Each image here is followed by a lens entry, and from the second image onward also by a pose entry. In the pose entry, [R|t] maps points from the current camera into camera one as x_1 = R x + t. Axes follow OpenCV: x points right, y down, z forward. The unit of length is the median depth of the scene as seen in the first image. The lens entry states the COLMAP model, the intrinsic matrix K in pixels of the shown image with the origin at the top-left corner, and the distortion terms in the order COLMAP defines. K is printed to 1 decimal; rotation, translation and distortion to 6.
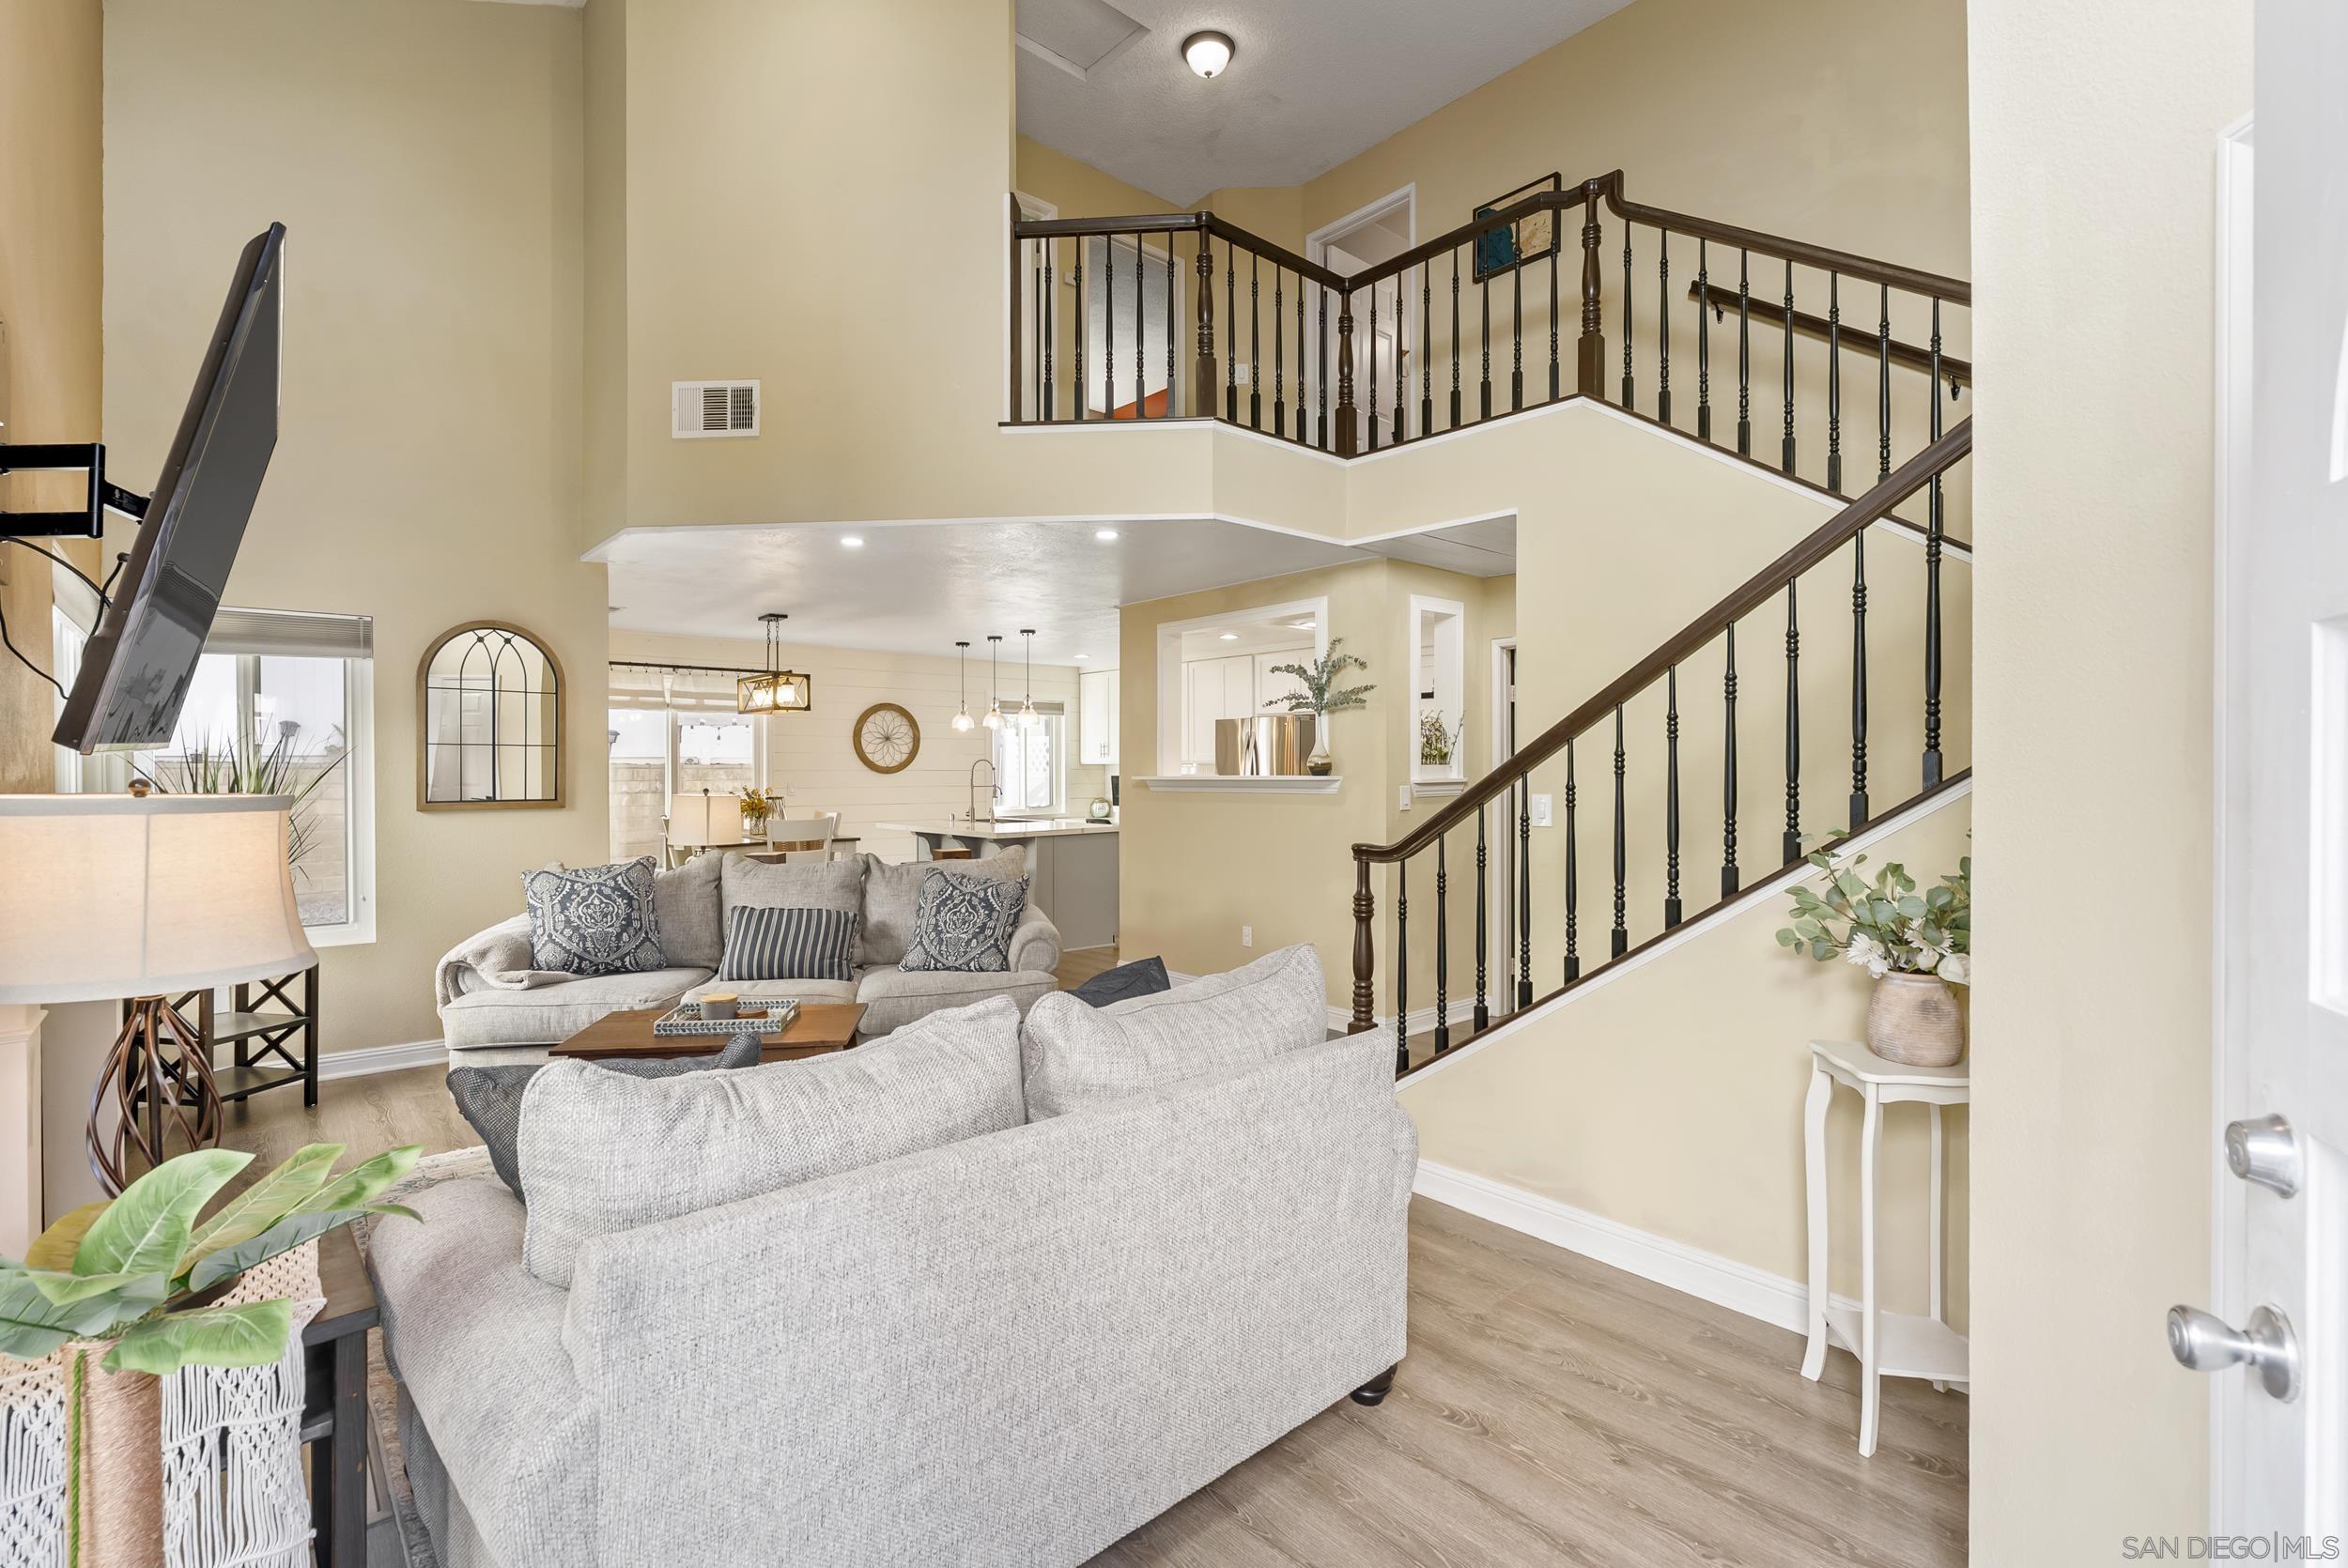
lens RADIAL K [[1071.6, 0, 1176.0], [0, 1071.6, 769.5], [0, 0, 1]] dist [0.000337, 0.000184]
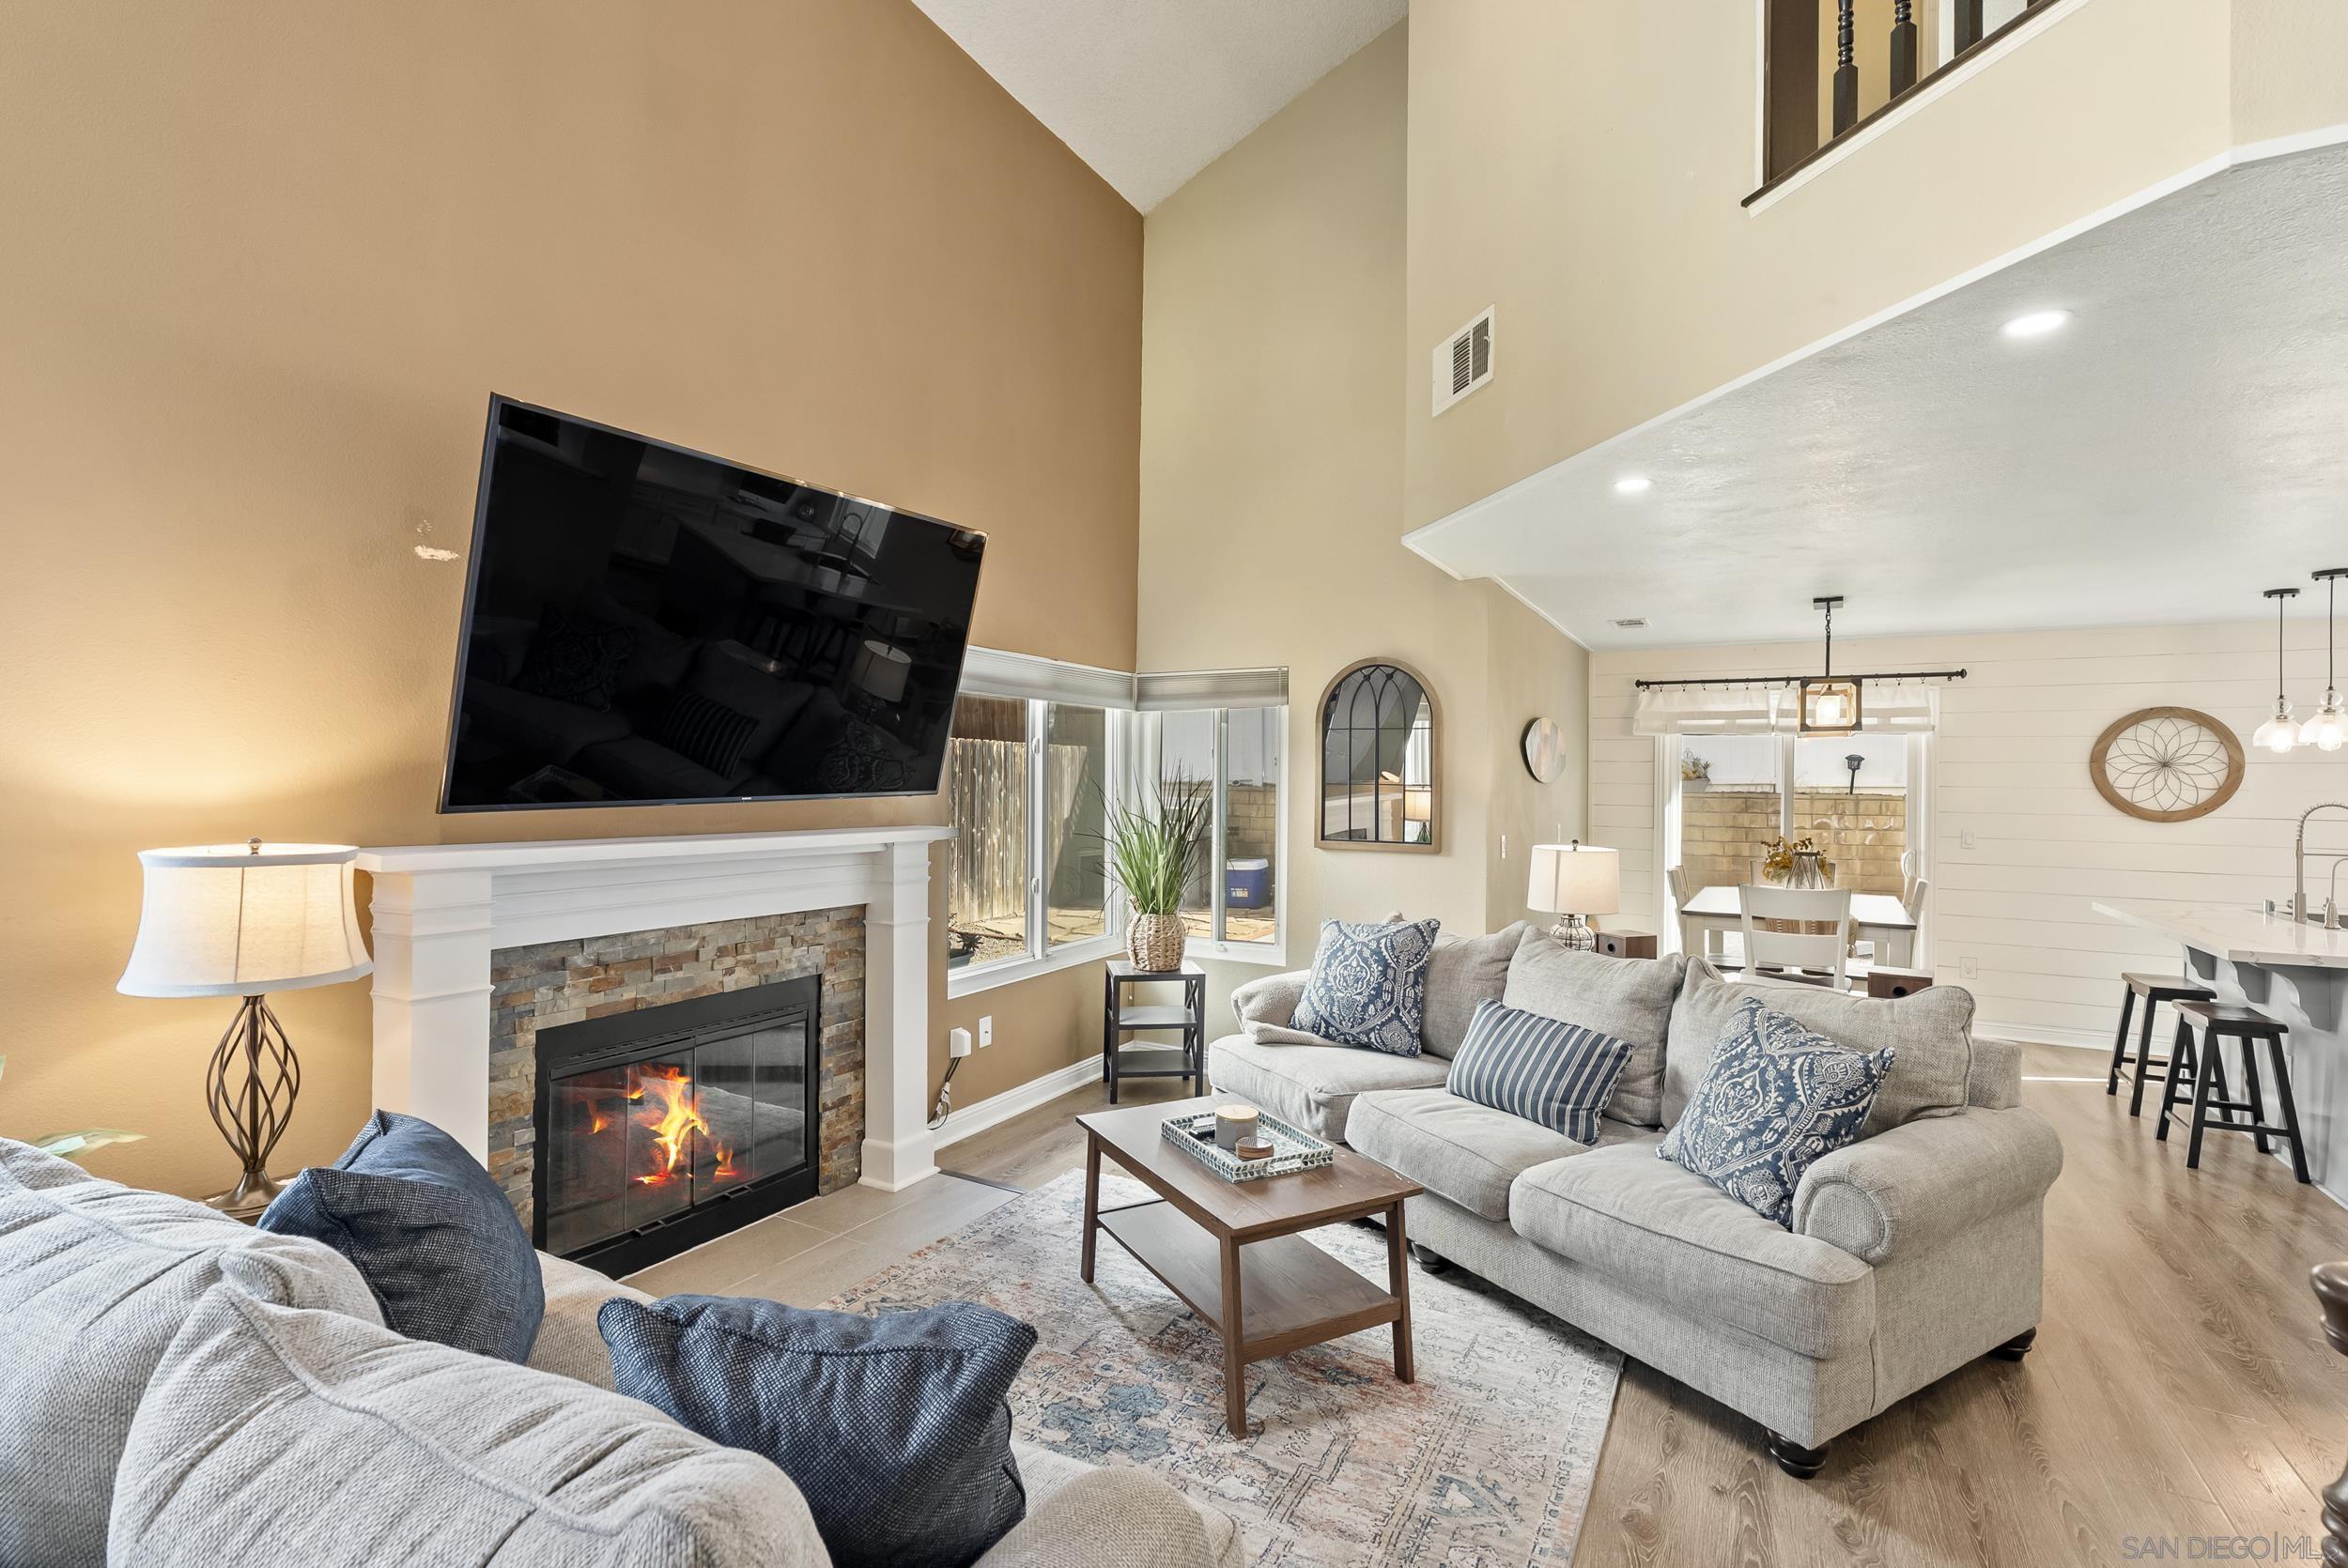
lens RADIAL K [[1071.6, 0, 1165.9], [0, 1071.6, 773.1], [0, 0, 1]] dist [0.000337, 0.000184]
pose [[0.332651, -0.001790, -0.943048, 0.240076], [-0.012931, 0.999896, -0.006460, -0.026273], [0.942961, 0.014344, 0.332593, 0.532353]]
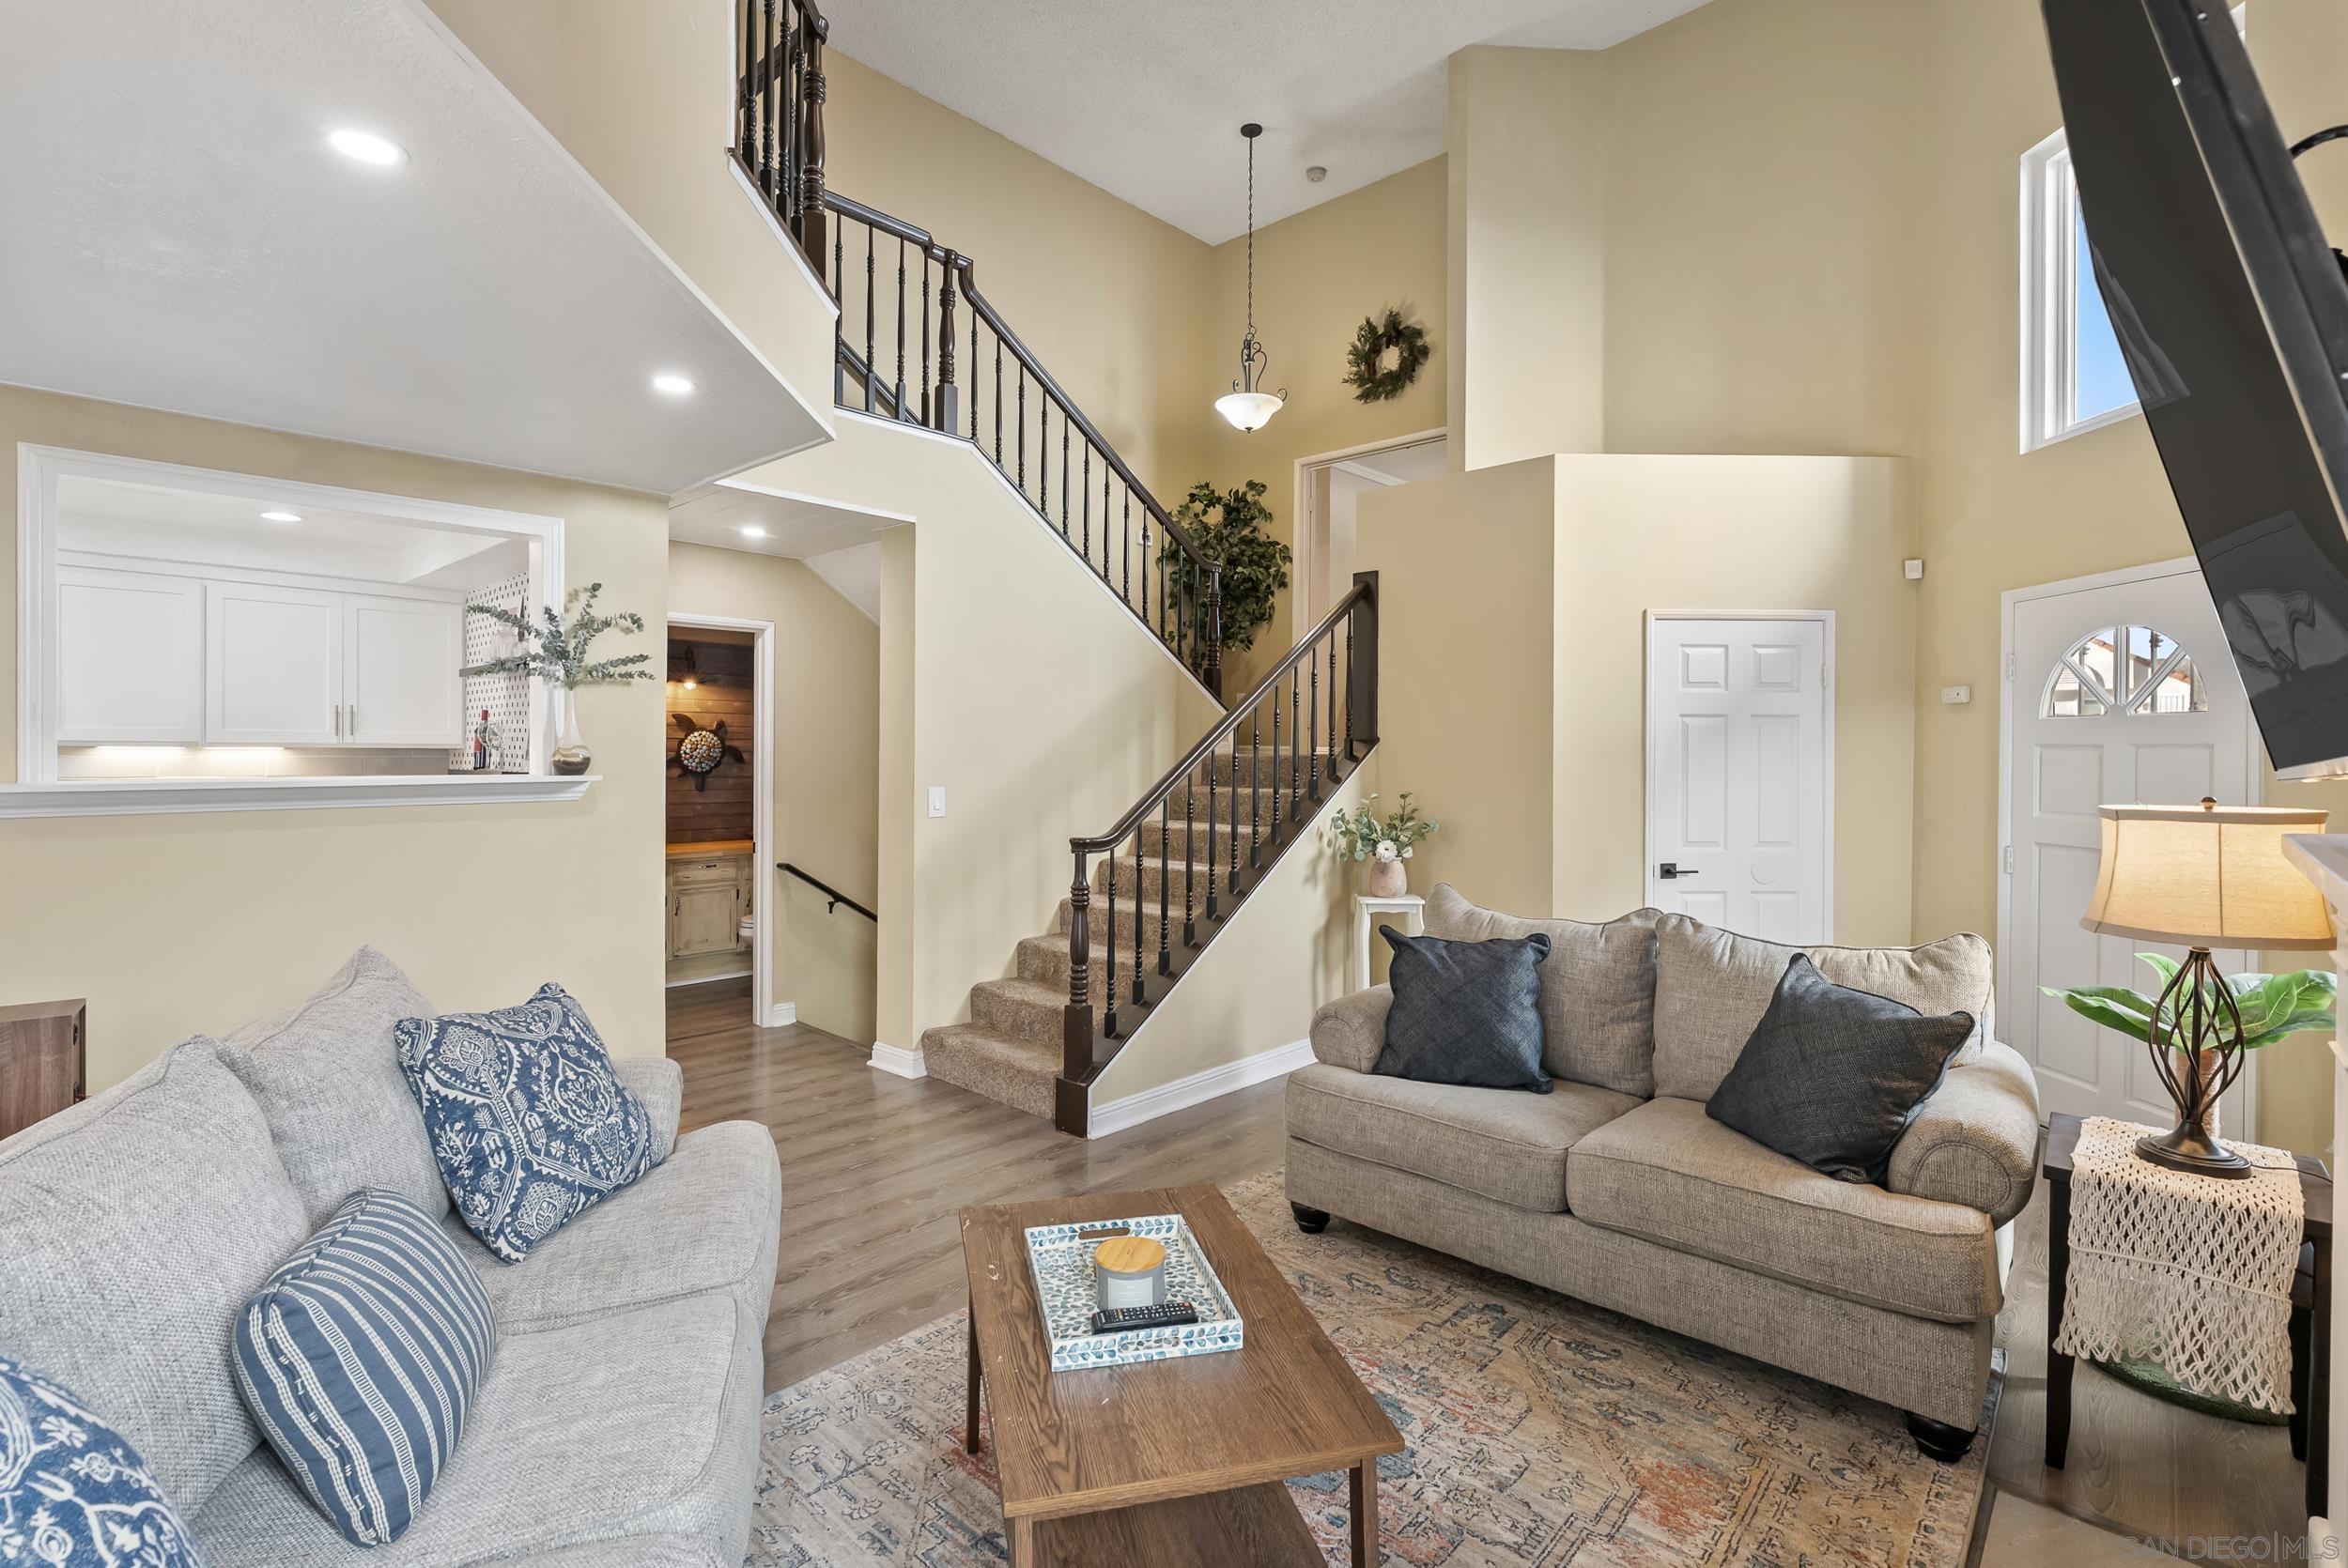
lens RADIAL K [[1071.6, 0, 1172.1], [0, 1071.6, 770.6], [0, 0, 1]] dist [0.000337, 0.000184]
pose [[-0.120165, -0.016142, 0.992623, -0.715869], [-0.005432, 0.999864, 0.015602, -0.012308], [-0.992739, -0.003517, -0.120236, 0.814014]]
